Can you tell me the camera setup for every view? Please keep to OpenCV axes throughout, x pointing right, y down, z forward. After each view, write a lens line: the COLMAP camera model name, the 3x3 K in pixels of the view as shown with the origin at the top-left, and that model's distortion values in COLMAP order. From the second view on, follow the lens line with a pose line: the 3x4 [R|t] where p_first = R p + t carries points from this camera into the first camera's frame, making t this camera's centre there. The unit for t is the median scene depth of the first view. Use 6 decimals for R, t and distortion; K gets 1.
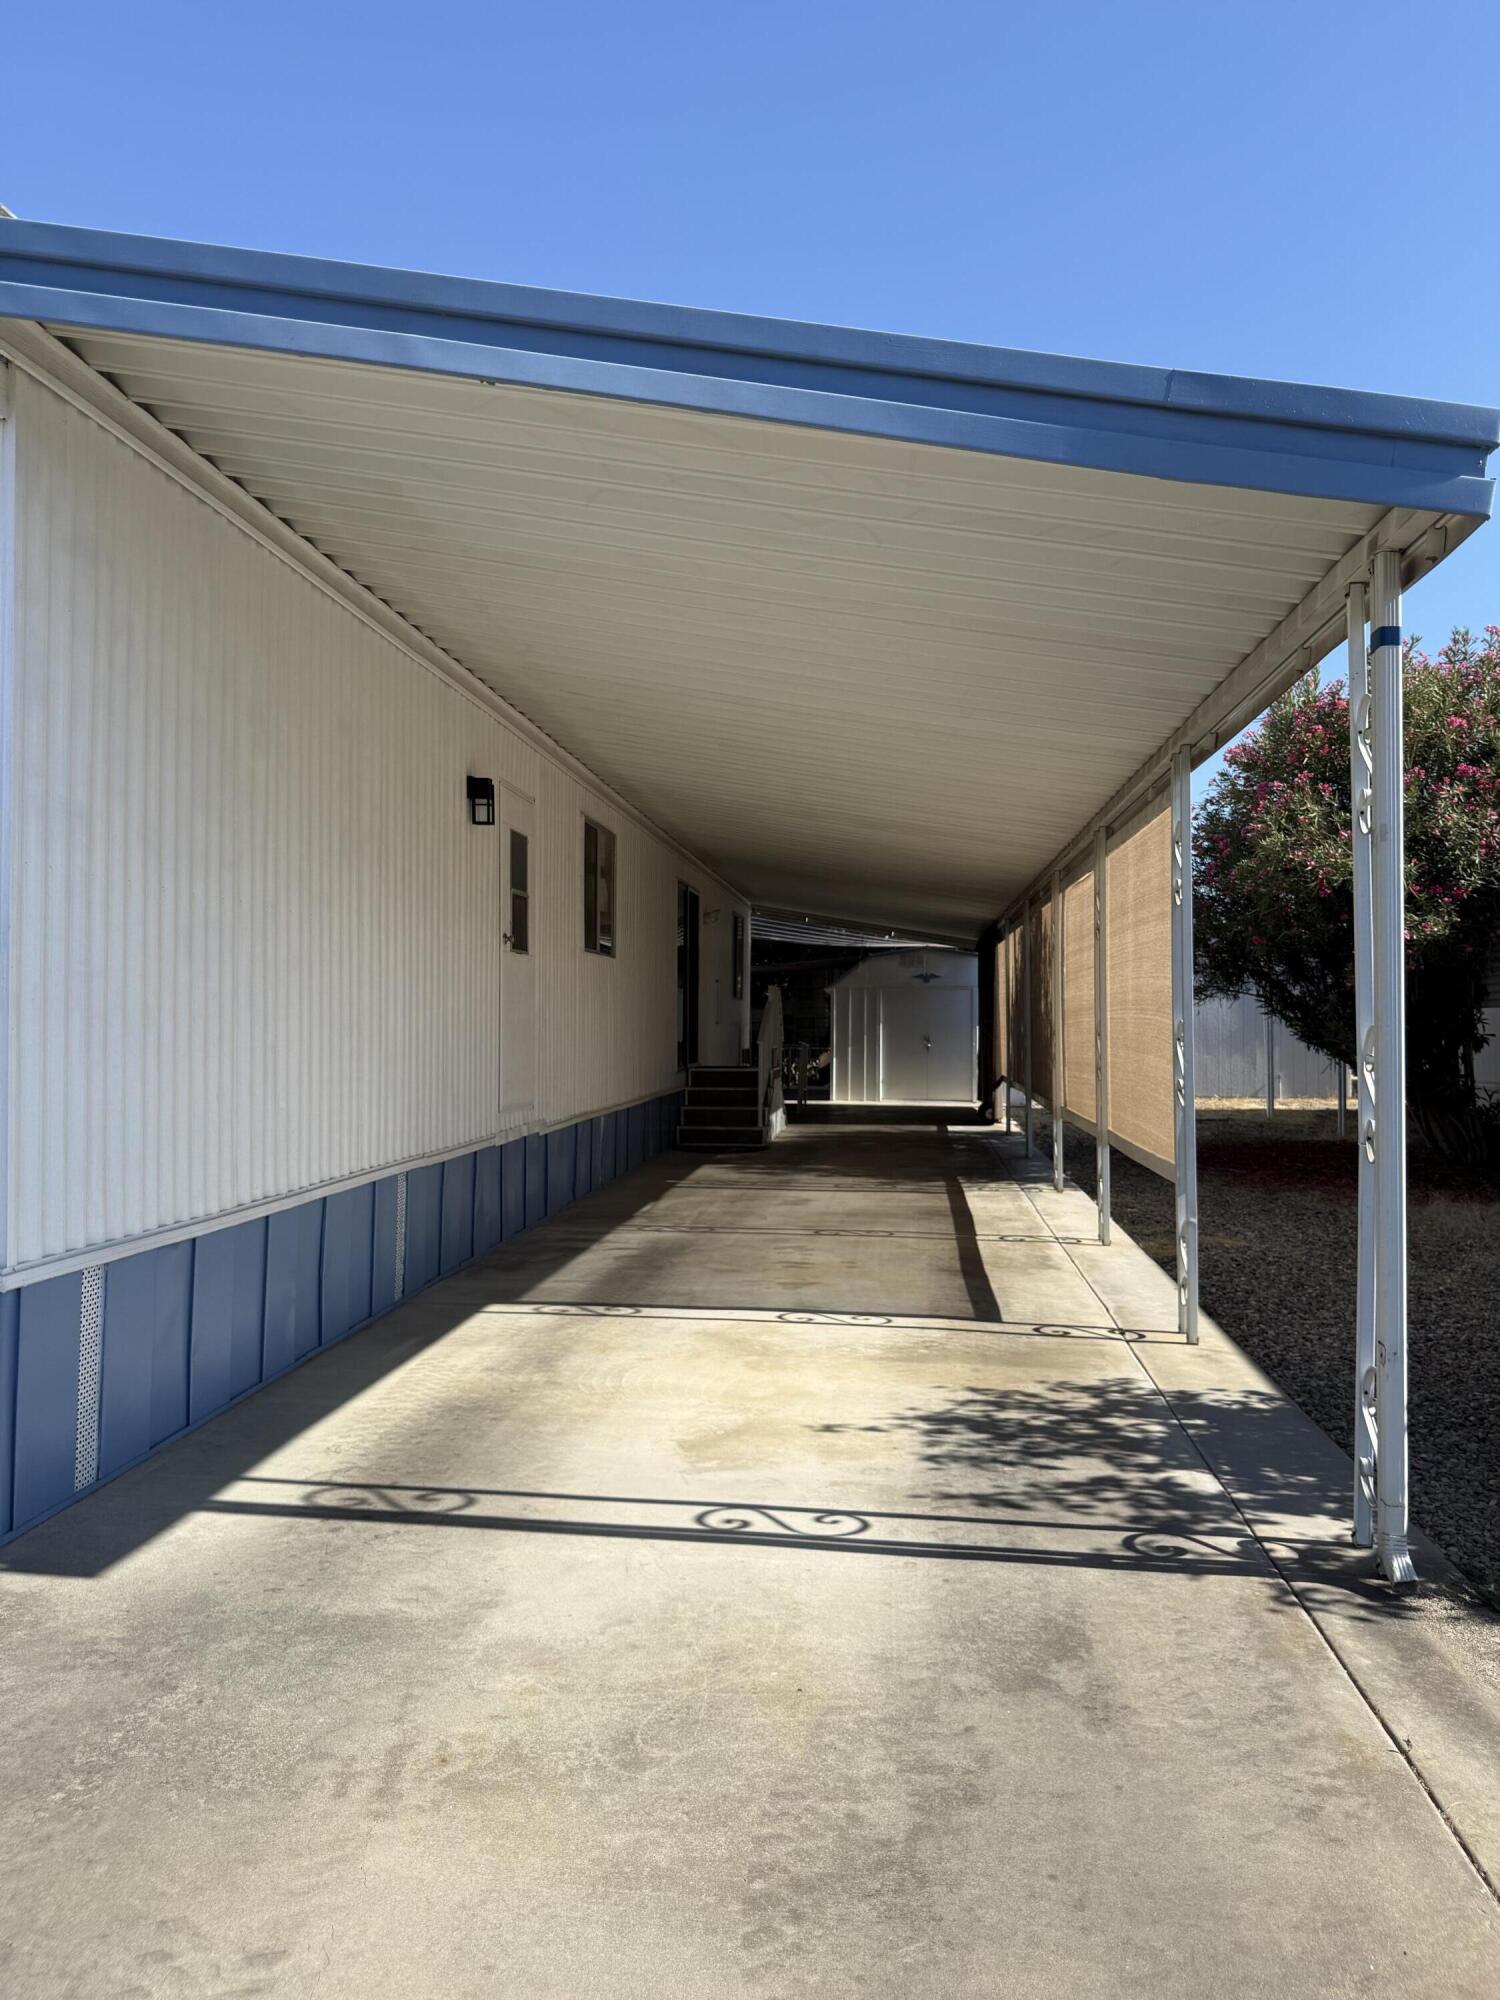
lens RADIAL K [[1377.7, 0, 763.4], [0, 1377.7, 1002.0], [0, 0, 1]] dist [0.043573, -0.074872]
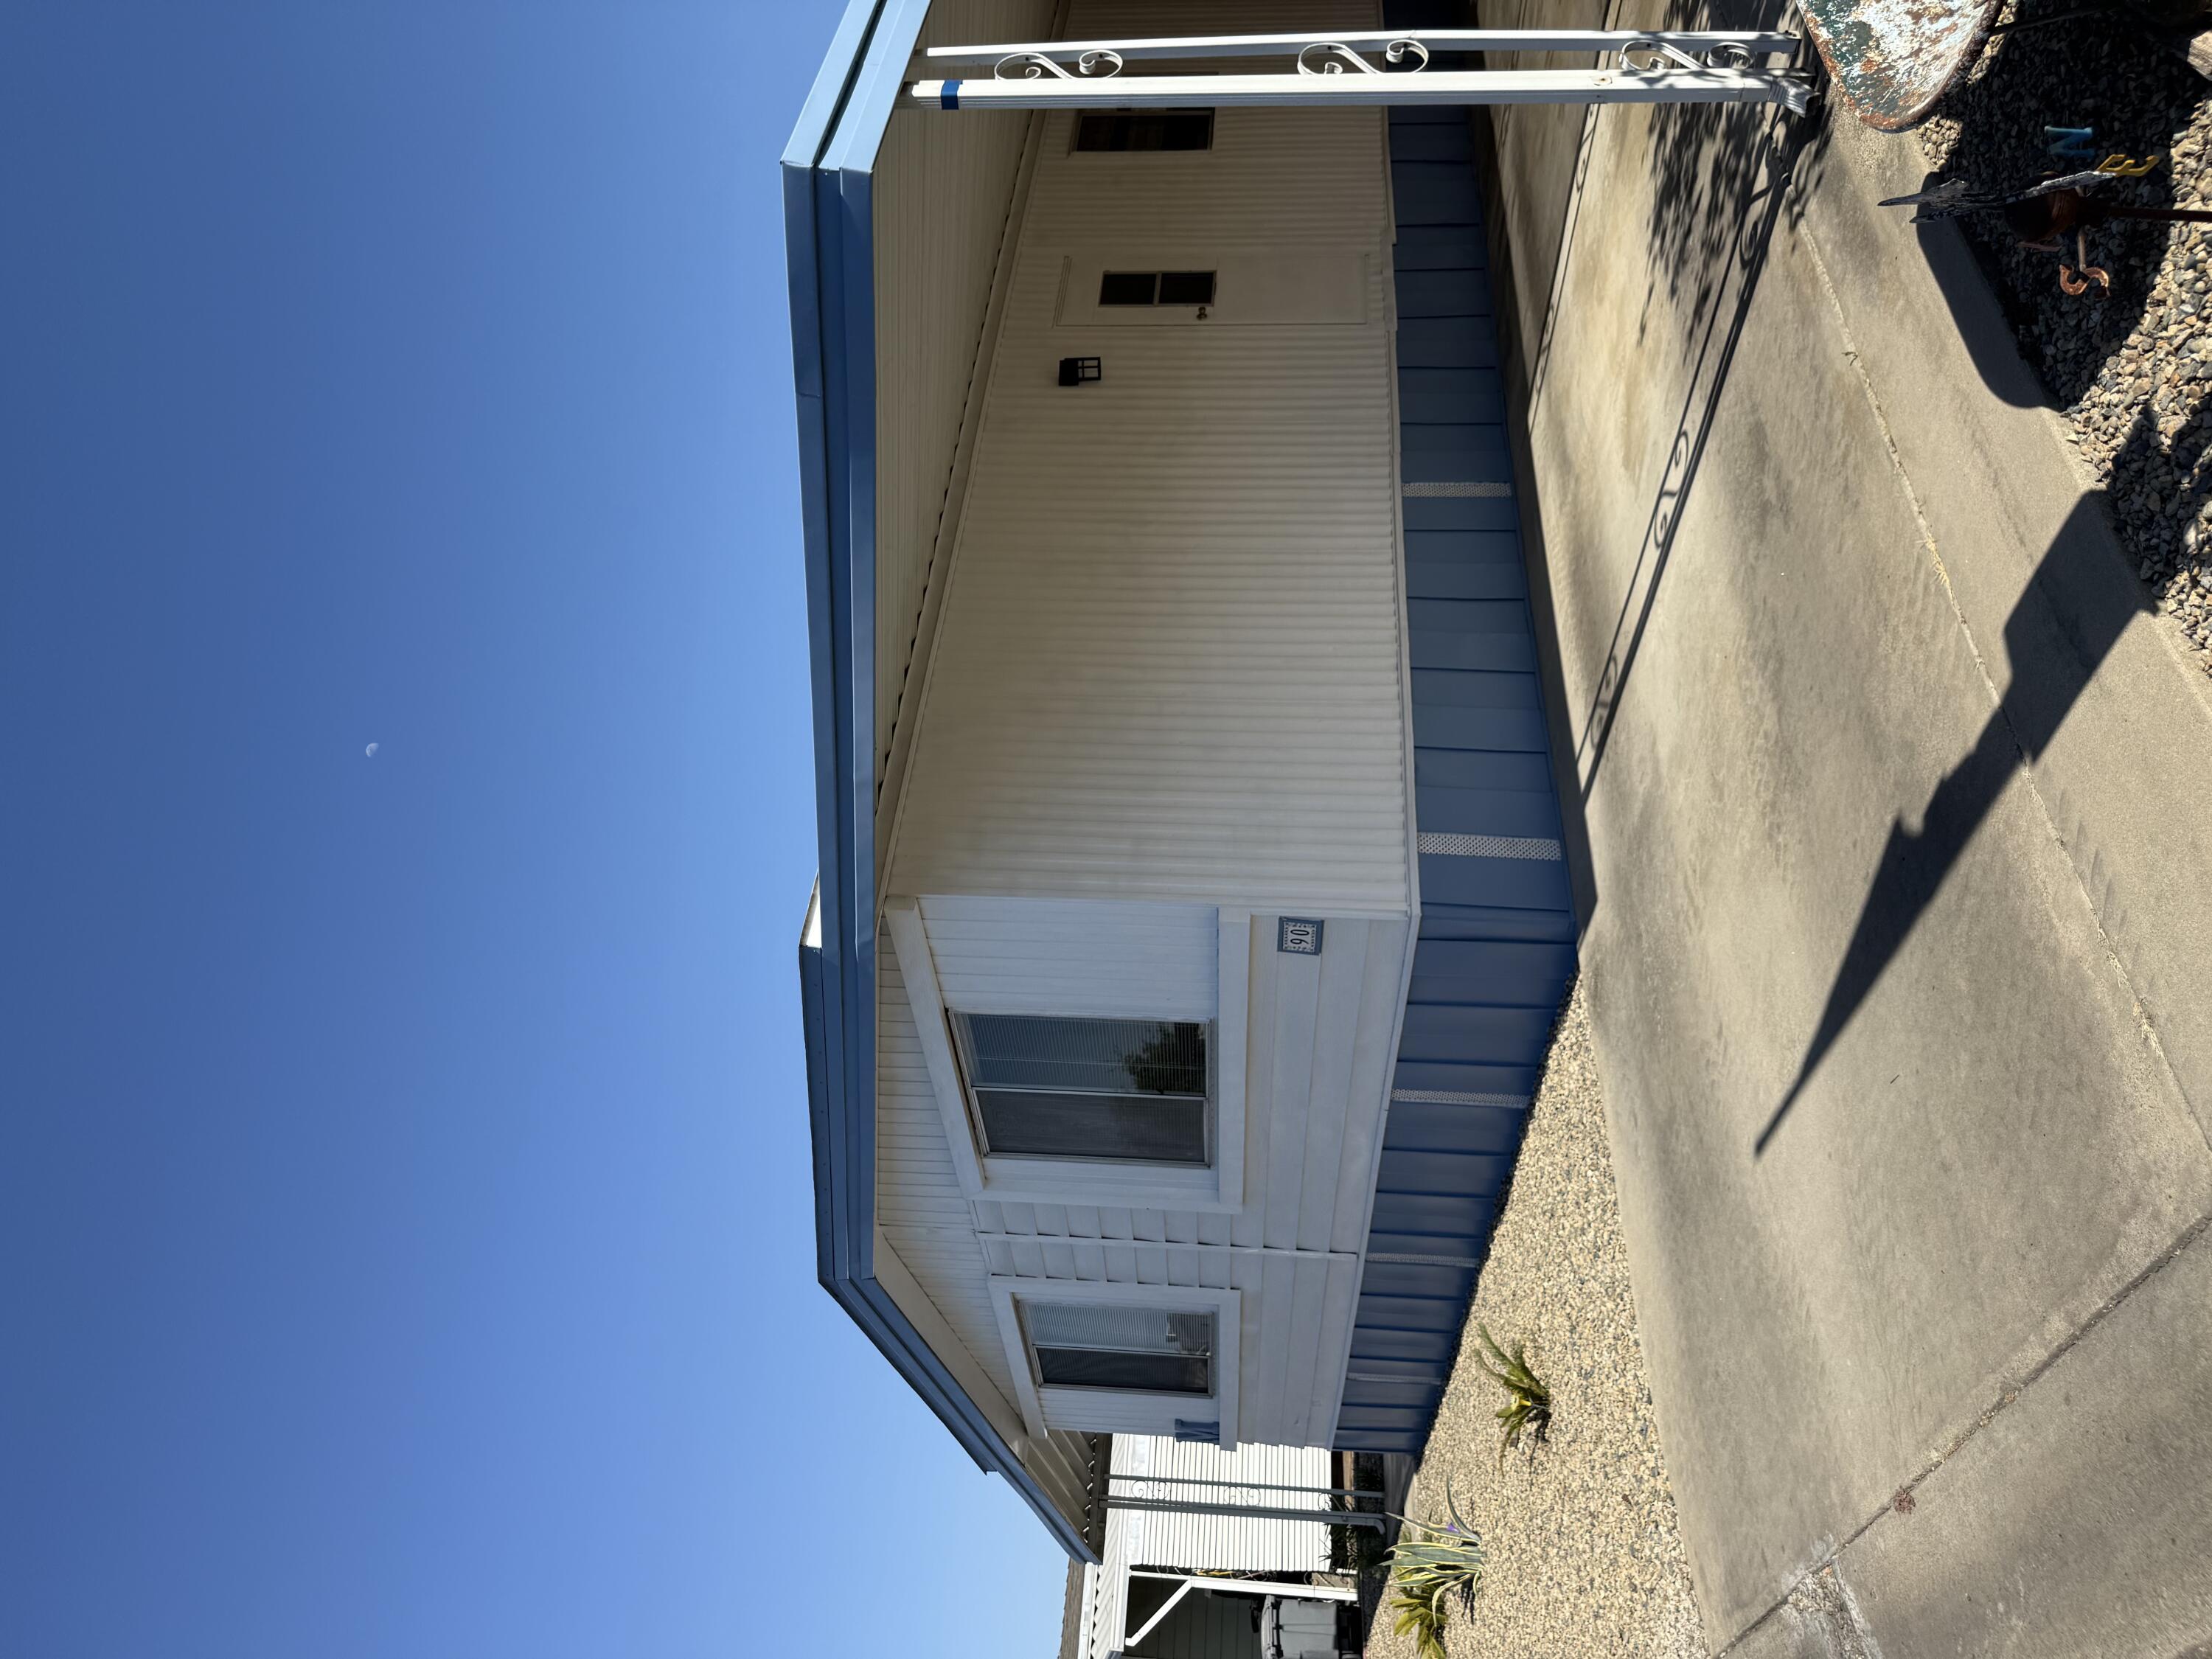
lens RADIAL K [[1507.2, 0, 1106.0], [0, 1507.2, 829.5], [0, 0, 1]] dist [0.072774, -0.074466]
pose [[-0.053373, -0.705035, -0.707161, 0.731033], [0.995632, 0.016756, -0.091850, -0.004763], [0.076607, -0.708974, 0.701061, -0.213671]]
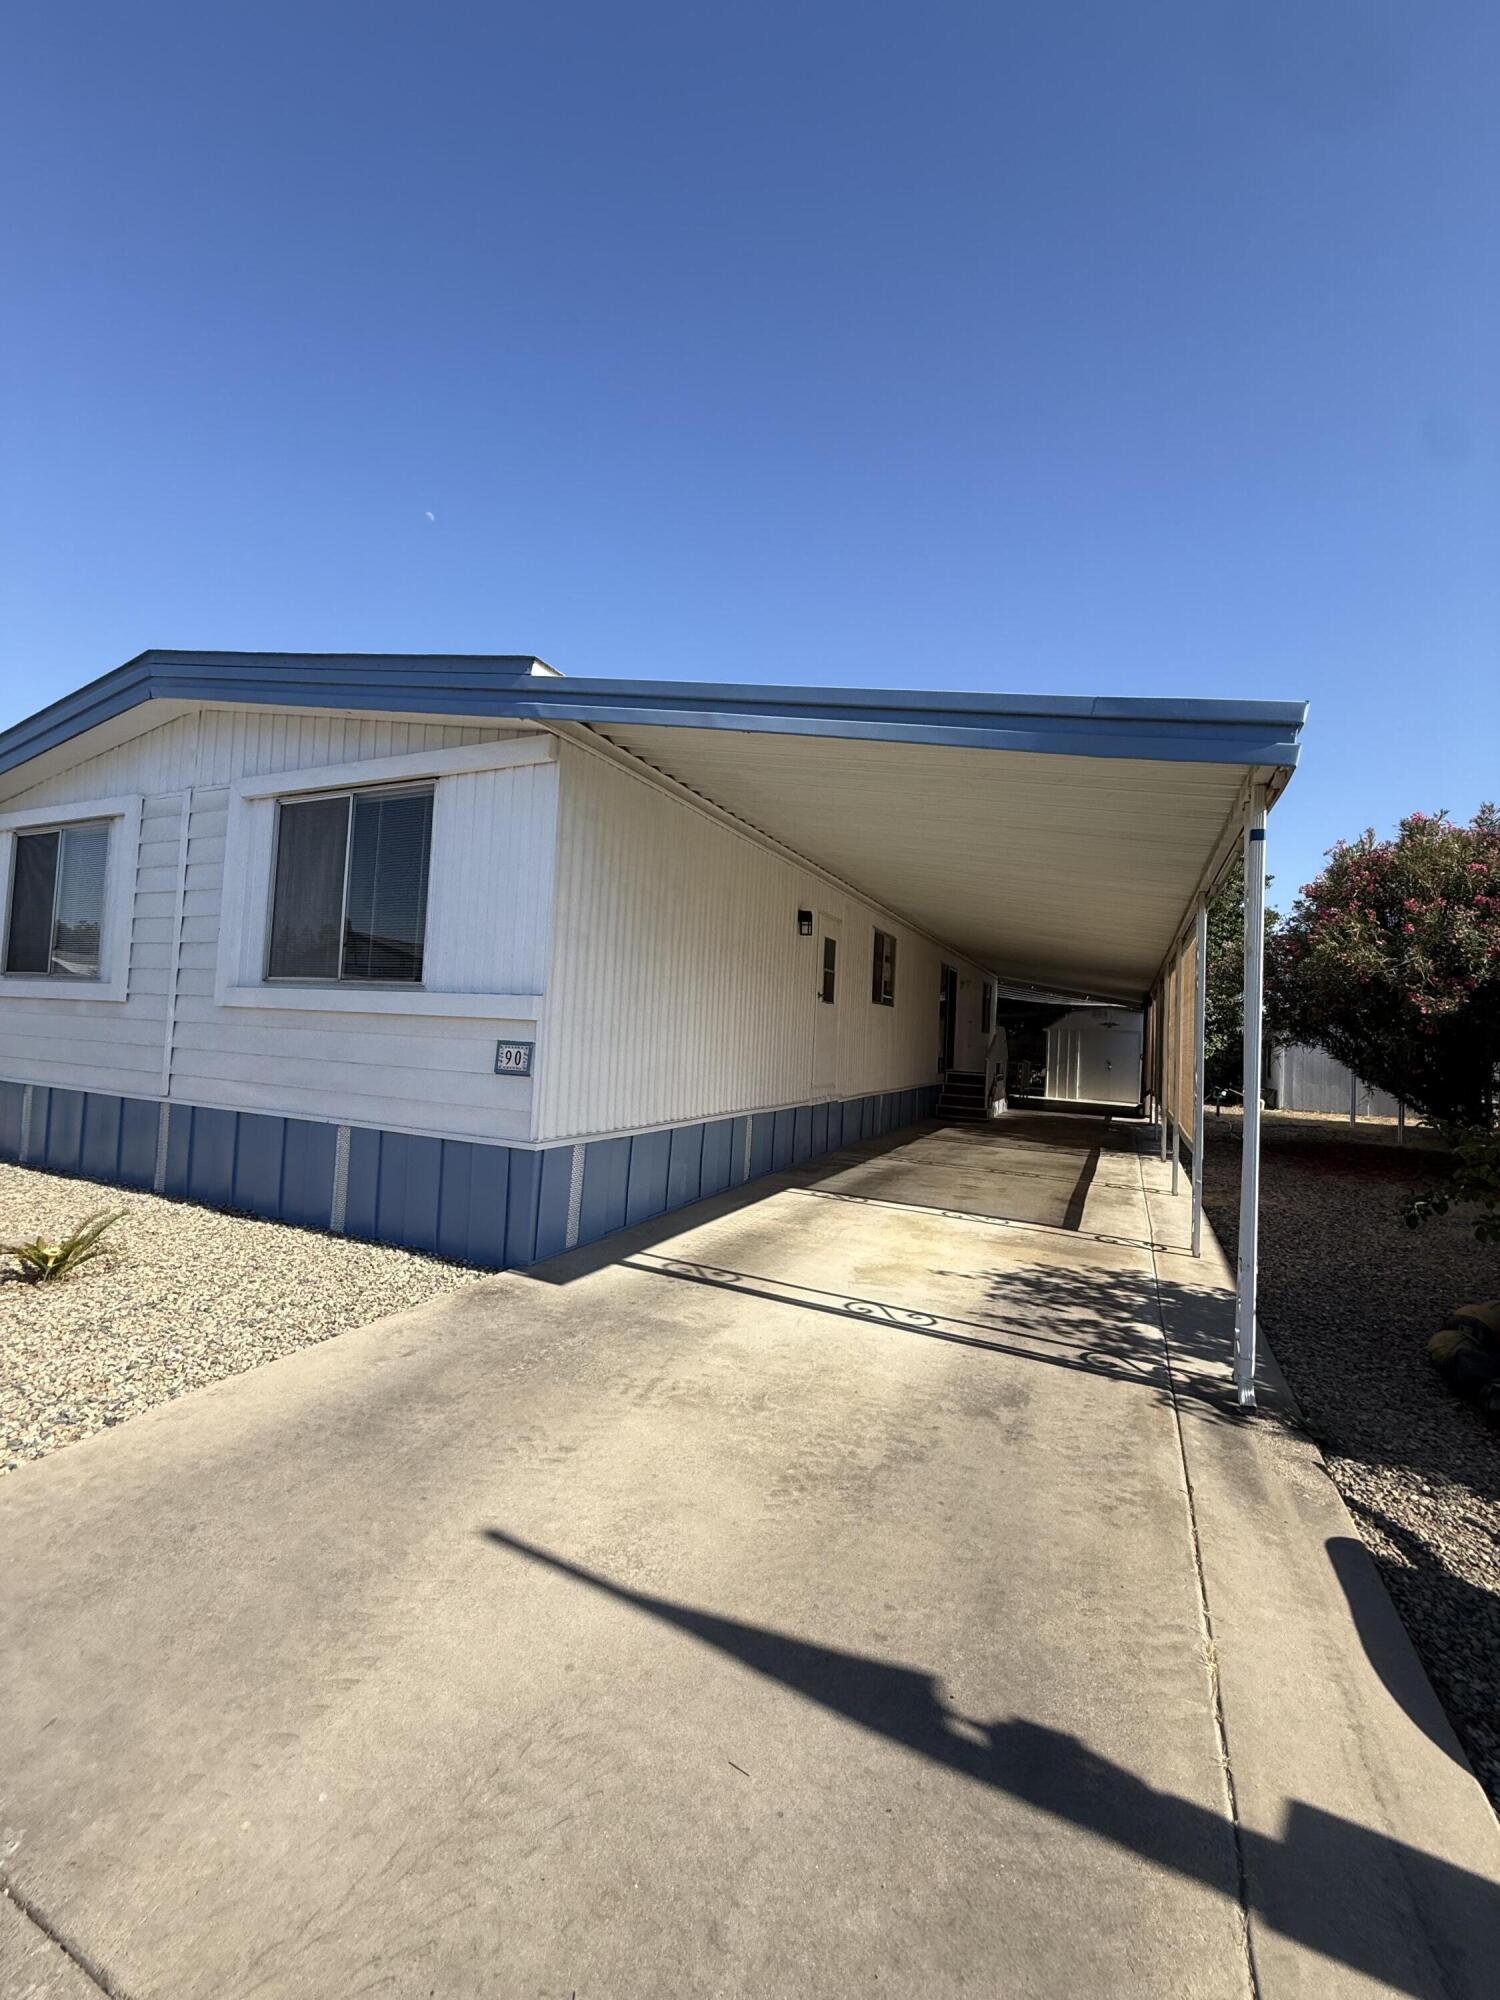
lens RADIAL K [[781.2, 0, 752.9], [0, 781.2, 1010.0], [0, 0, 1]] dist [0.000650, 0.000131]
pose [[0.942352, 0.031552, -0.333132, 0.159084], [-0.040540, 0.998976, -0.020063, -0.002648], [0.332158, 0.032412, 0.942667, -0.056190]]
